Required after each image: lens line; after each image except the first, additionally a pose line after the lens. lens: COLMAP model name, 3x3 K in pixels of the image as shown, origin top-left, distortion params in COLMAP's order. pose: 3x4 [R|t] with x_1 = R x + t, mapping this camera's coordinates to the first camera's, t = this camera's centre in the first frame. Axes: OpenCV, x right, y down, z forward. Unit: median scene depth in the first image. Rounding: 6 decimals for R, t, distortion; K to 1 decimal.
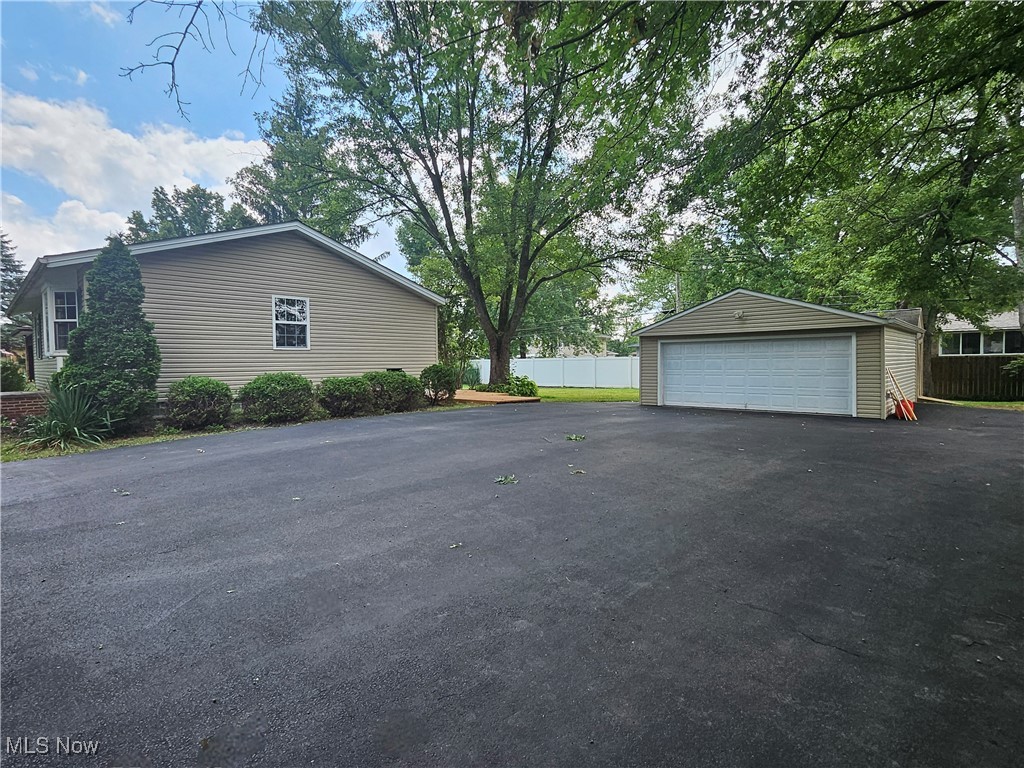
lens RADIAL K [[423.0, 0, 512.0], [0, 423.0, 384.0], [0, 0, 1]] dist [0.000089, -0.000074]
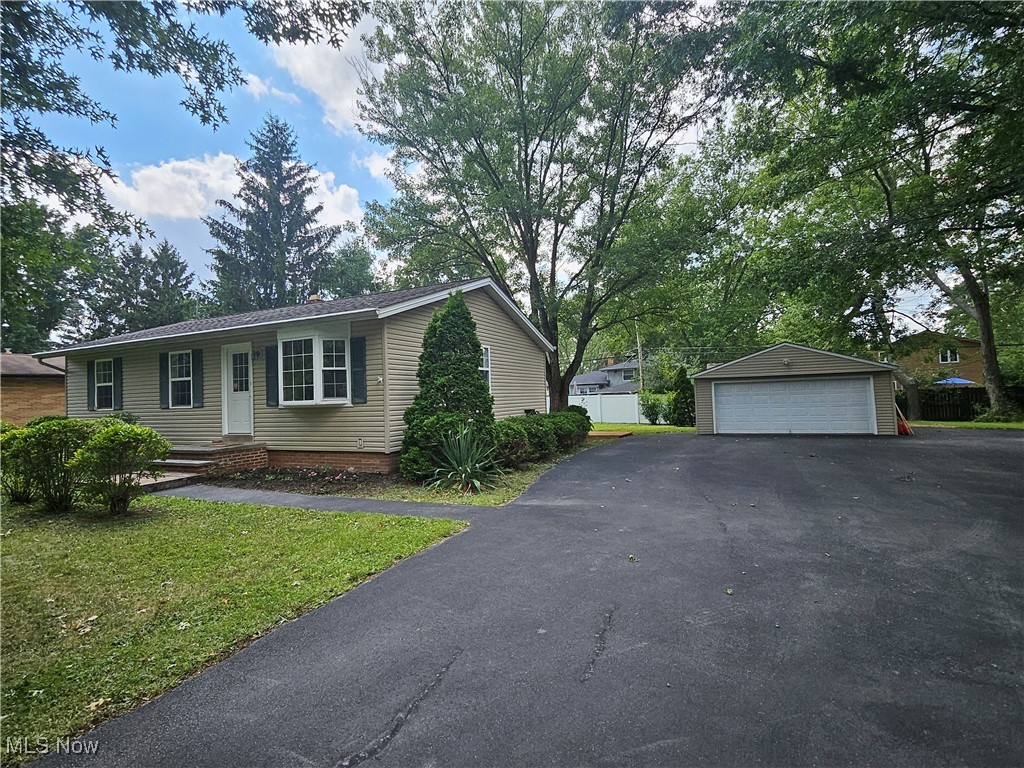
lens RADIAL K [[423.0, 0, 512.0], [0, 423.0, 384.0], [0, 0, 1]] dist [0.000089, -0.000074]
pose [[0.962754, -0.011136, 0.270149, -0.695791], [0.036825, 0.995242, -0.090209, -0.006617], [-0.267859, 0.096797, 0.958583, -0.047636]]
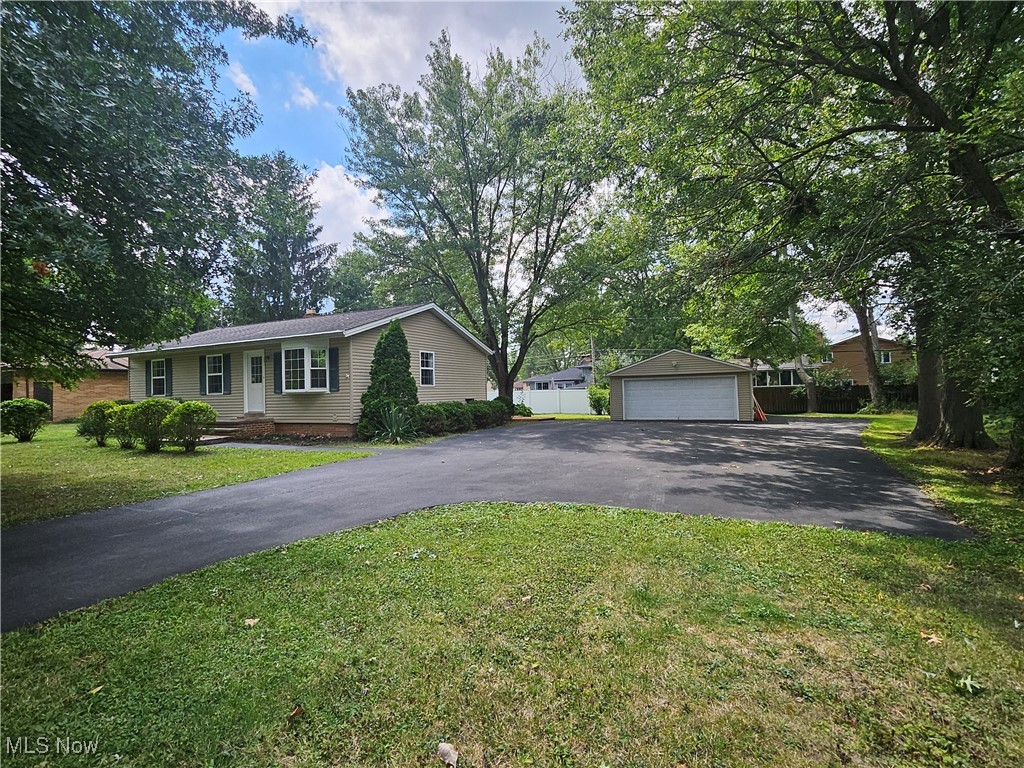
lens RADIAL K [[404.8, 0, 500.9], [0, 404.8, 383.3], [0, 0, 1]] dist [-0.001823, -0.000224]
pose [[0.967151, -0.006427, 0.254120, -0.596446], [0.027893, 0.996327, -0.080959, 0.029204], [-0.252666, 0.085388, 0.963778, -0.421590]]
